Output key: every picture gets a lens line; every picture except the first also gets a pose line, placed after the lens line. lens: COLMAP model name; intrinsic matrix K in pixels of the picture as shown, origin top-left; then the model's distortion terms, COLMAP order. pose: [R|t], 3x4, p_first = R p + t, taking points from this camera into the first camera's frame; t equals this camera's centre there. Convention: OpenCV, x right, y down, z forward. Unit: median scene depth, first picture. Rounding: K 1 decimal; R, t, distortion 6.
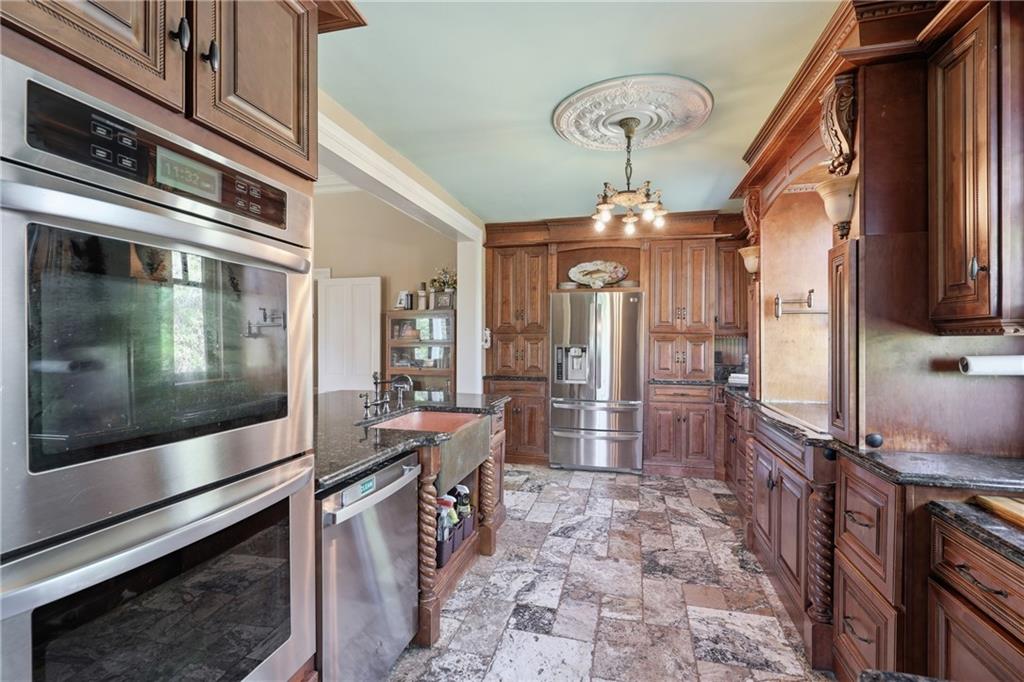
lens RADIAL K [[474.2, 0, 511.1], [0, 474.2, 340.0], [0, 0, 1]] dist [0.001839, 0.000360]
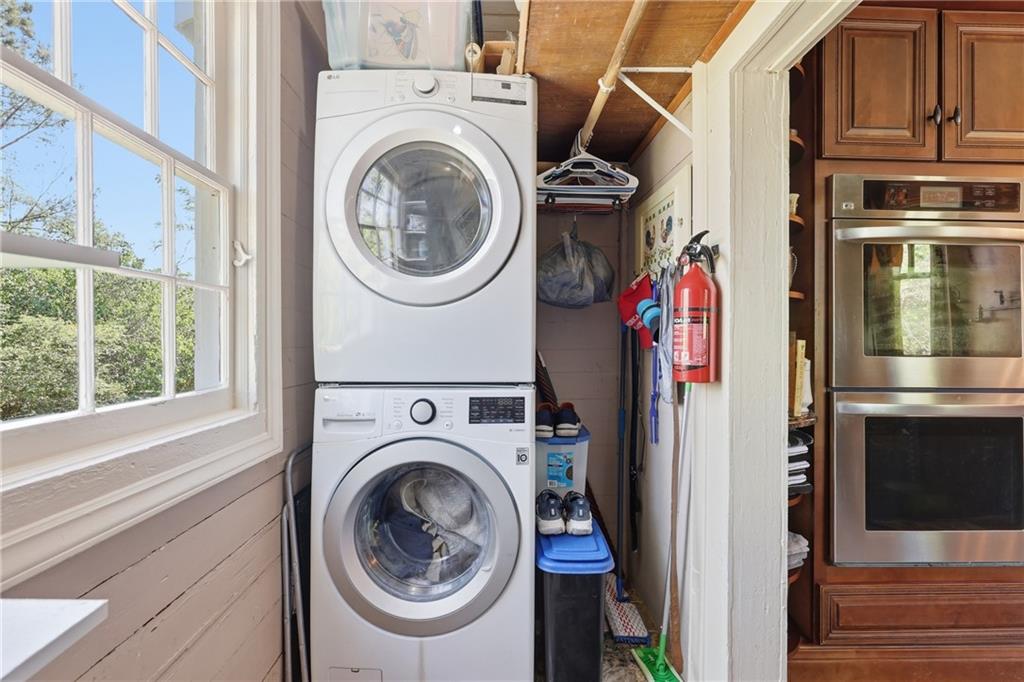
lens RADIAL K [[474.2, 0, 509.9], [0, 474.2, 345.7], [0, 0, 1]] dist [0.001839, 0.000360]
pose [[0.284491, -0.000611, -0.958679, 0.362547], [-0.000583, 1.000000, -0.000811, 0.130398], [0.958679, 0.000790, 0.284490, -0.681275]]
